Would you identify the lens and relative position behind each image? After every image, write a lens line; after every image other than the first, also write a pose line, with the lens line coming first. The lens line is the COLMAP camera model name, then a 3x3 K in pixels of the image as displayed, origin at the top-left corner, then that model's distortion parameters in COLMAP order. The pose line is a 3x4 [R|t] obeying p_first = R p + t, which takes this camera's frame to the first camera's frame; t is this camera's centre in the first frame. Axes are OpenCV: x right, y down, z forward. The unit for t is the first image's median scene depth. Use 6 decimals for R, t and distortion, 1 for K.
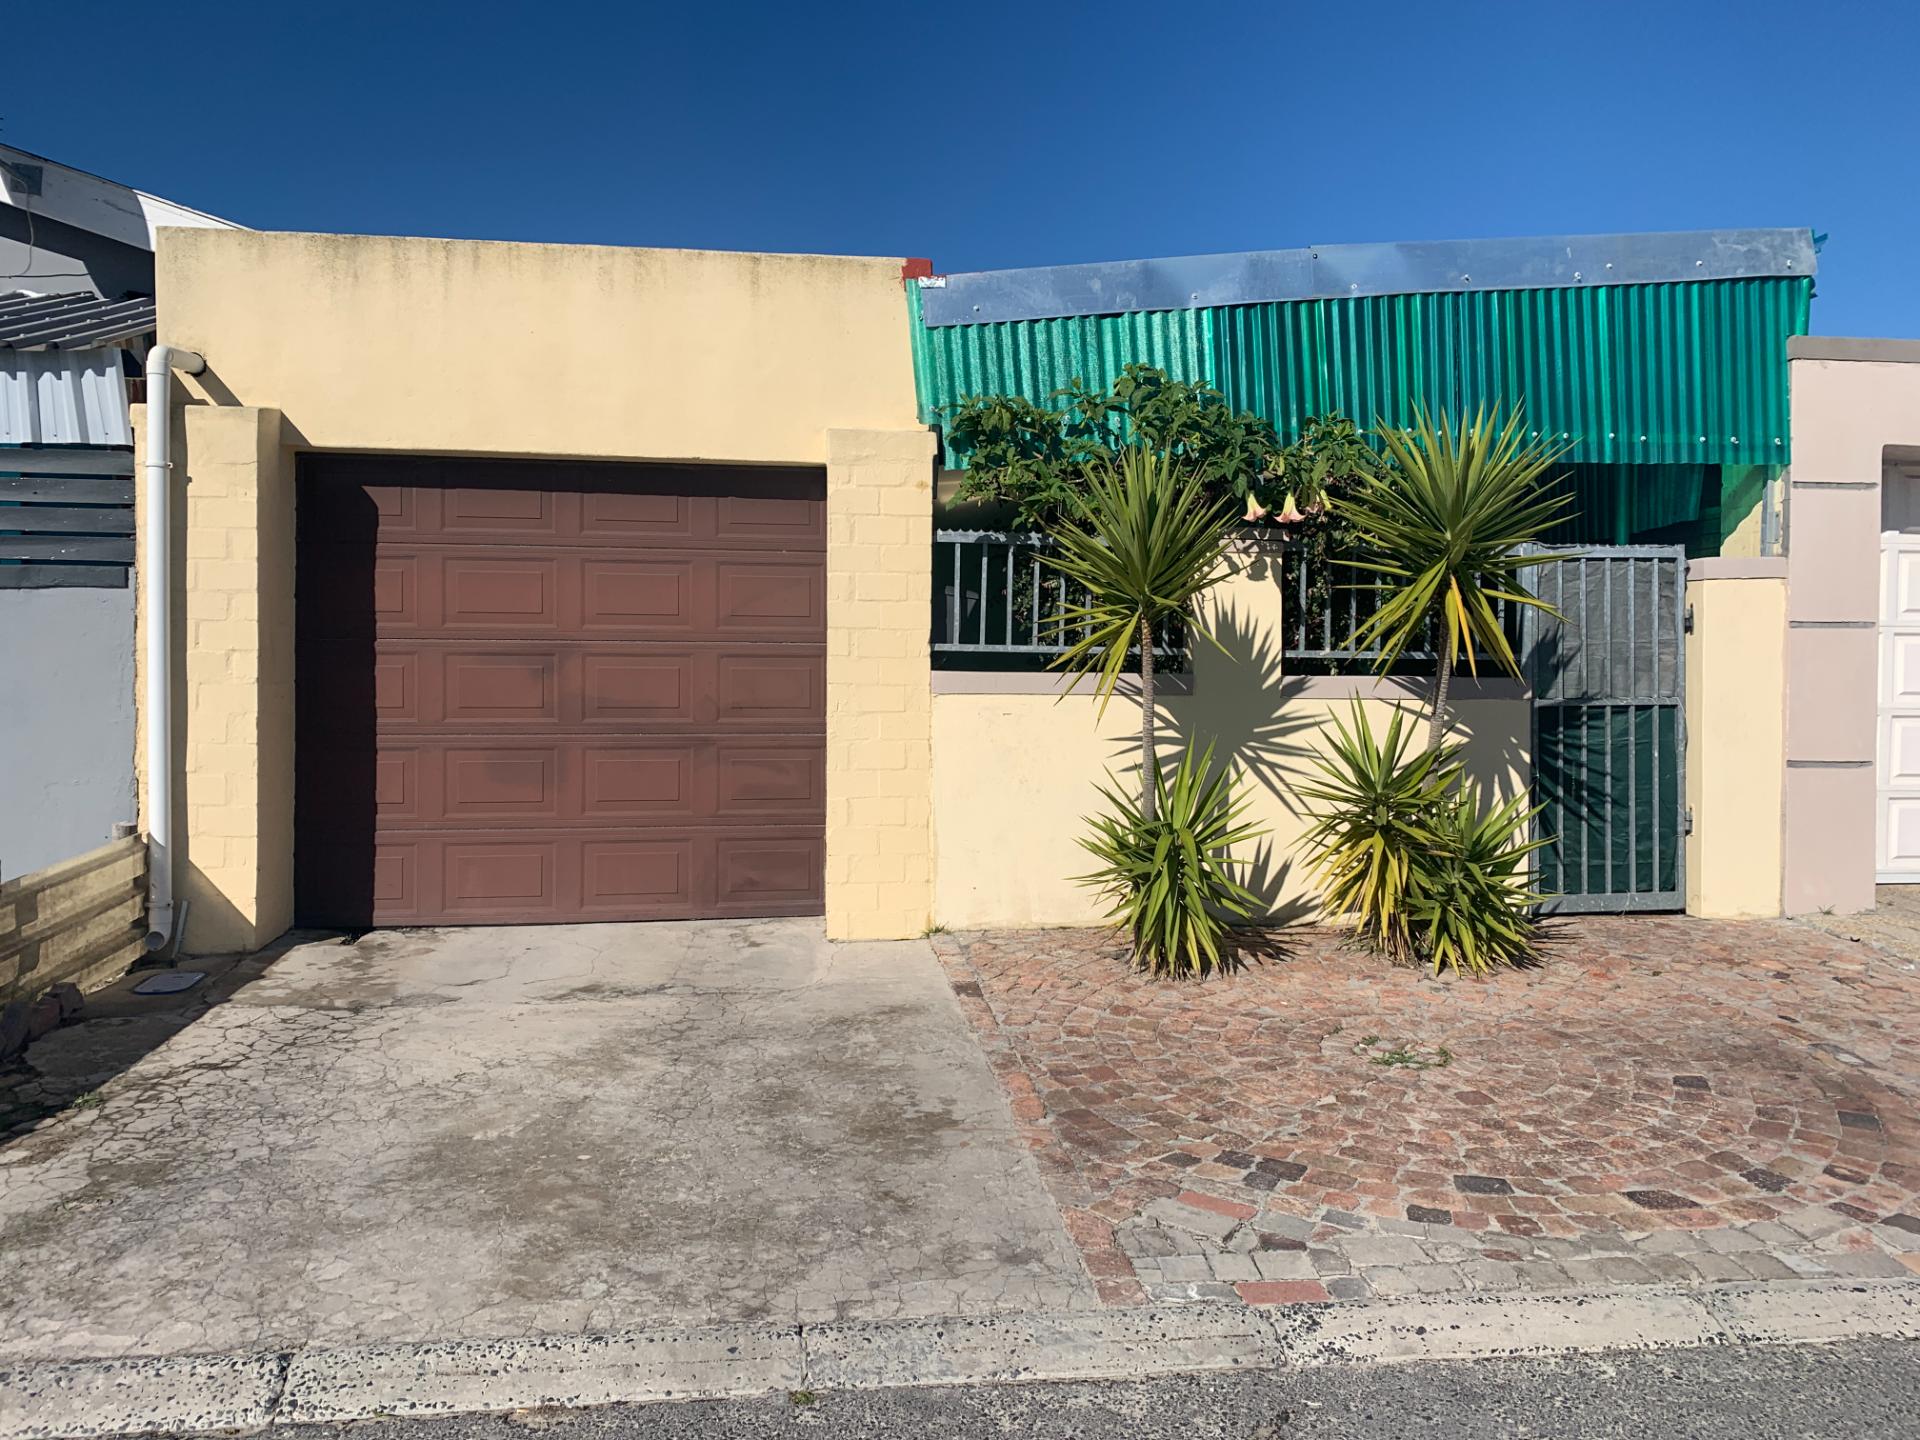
lens RADIAL K [[1467.8, 0, 956.1], [0, 1467.8, 715.7], [0, 0, 1]] dist [0.088300, -0.140681]
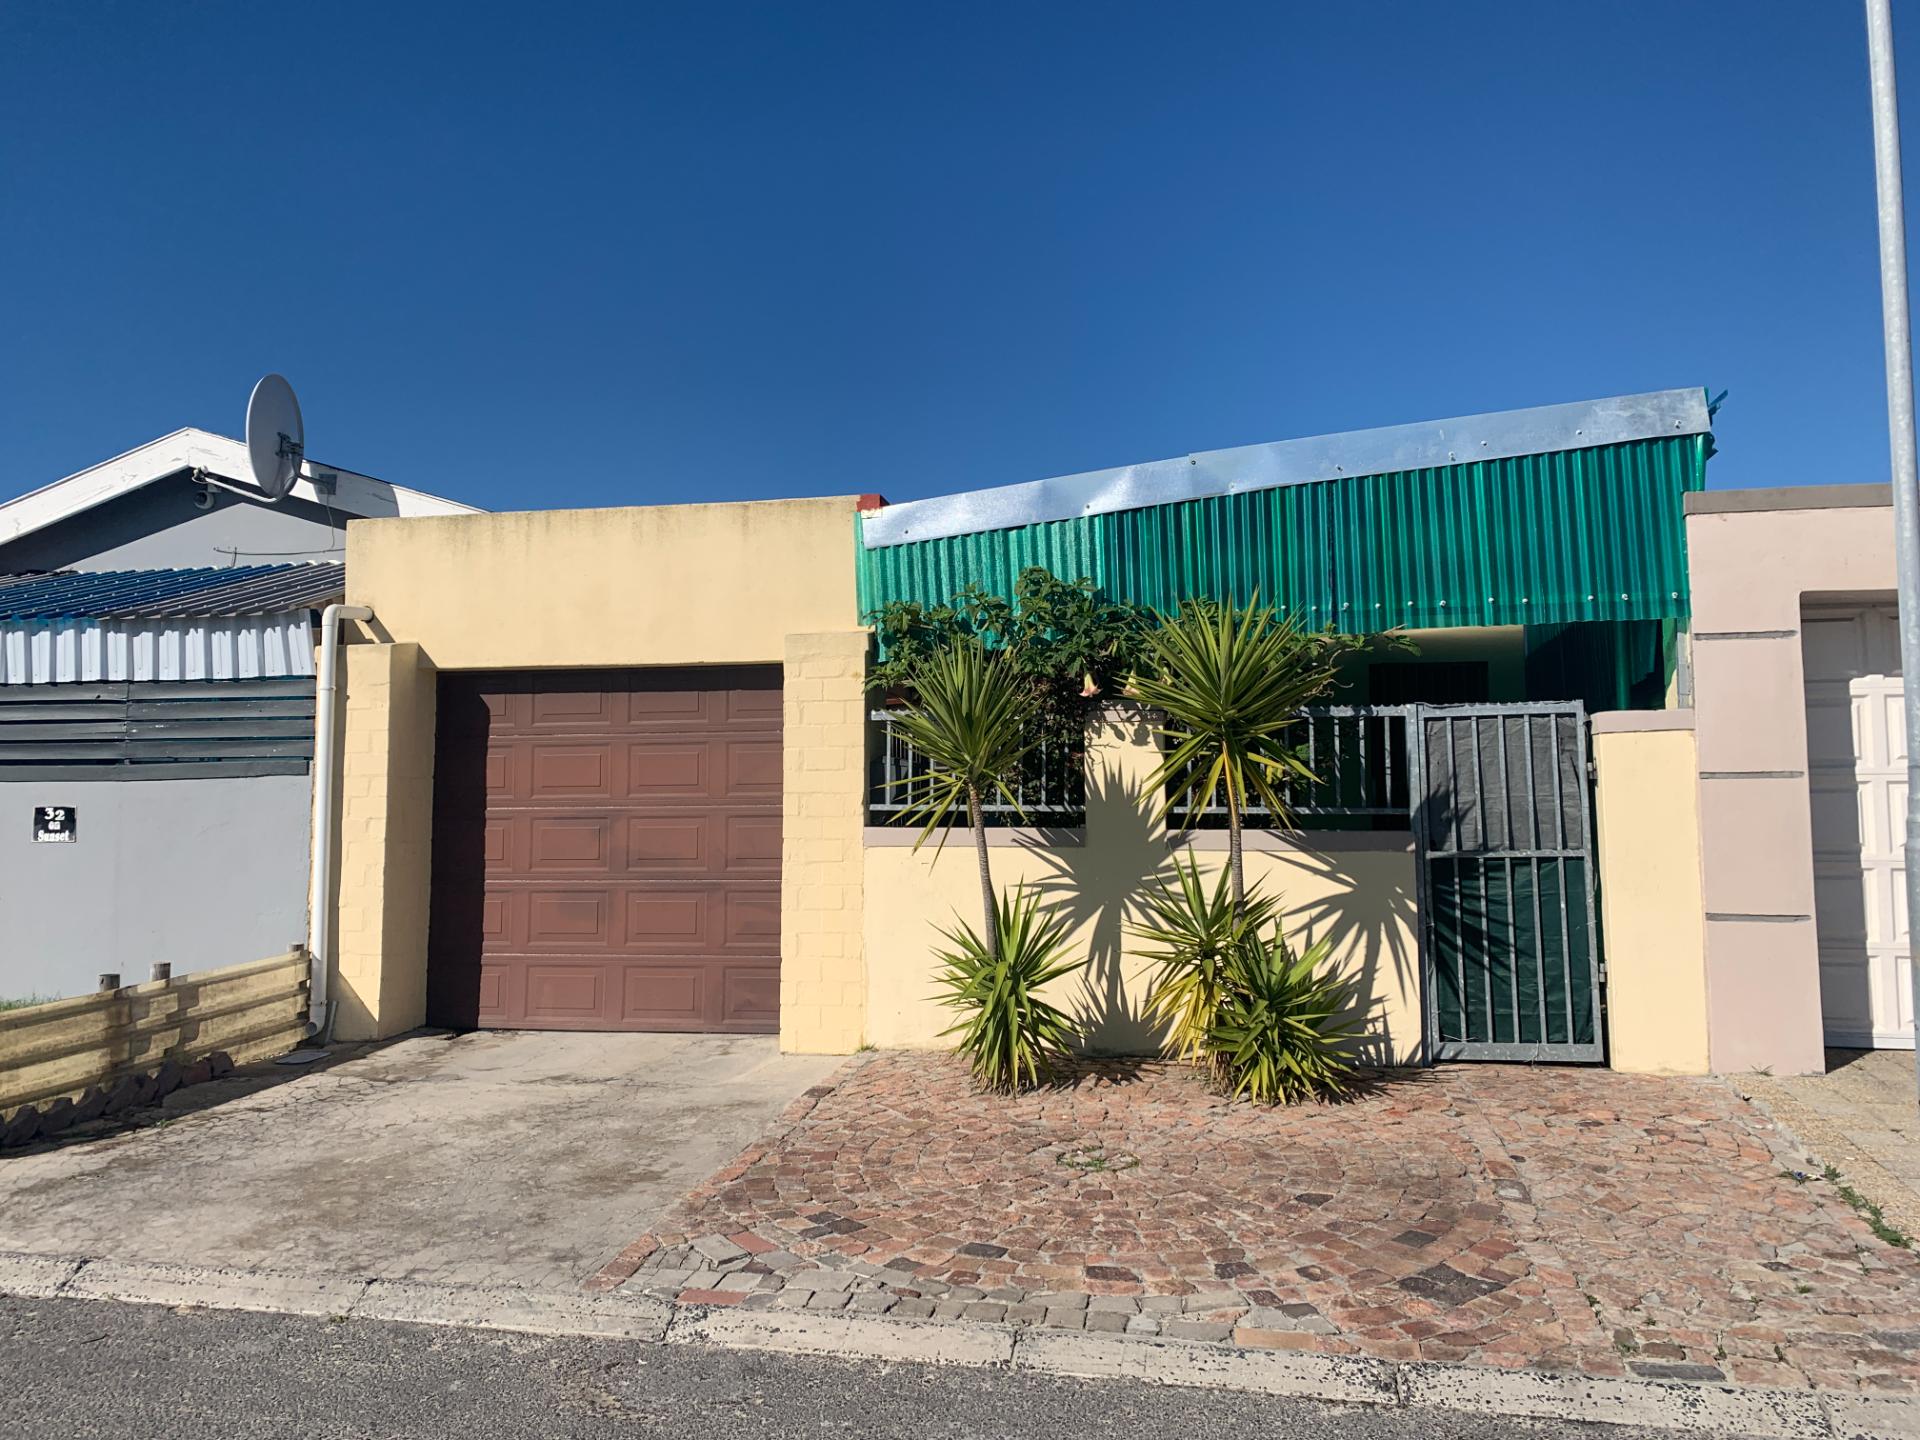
lens RADIAL K [[1492.7, 0, 957.4], [0, 1492.7, 698.9], [0, 0, 1]] dist [0.042529, -0.044001]
pose [[0.940125, -0.036769, -0.338842, 0.465918], [-0.002382, 0.993431, -0.114411, 0.004389], [0.340823, 0.108368, 0.933861, -0.125181]]
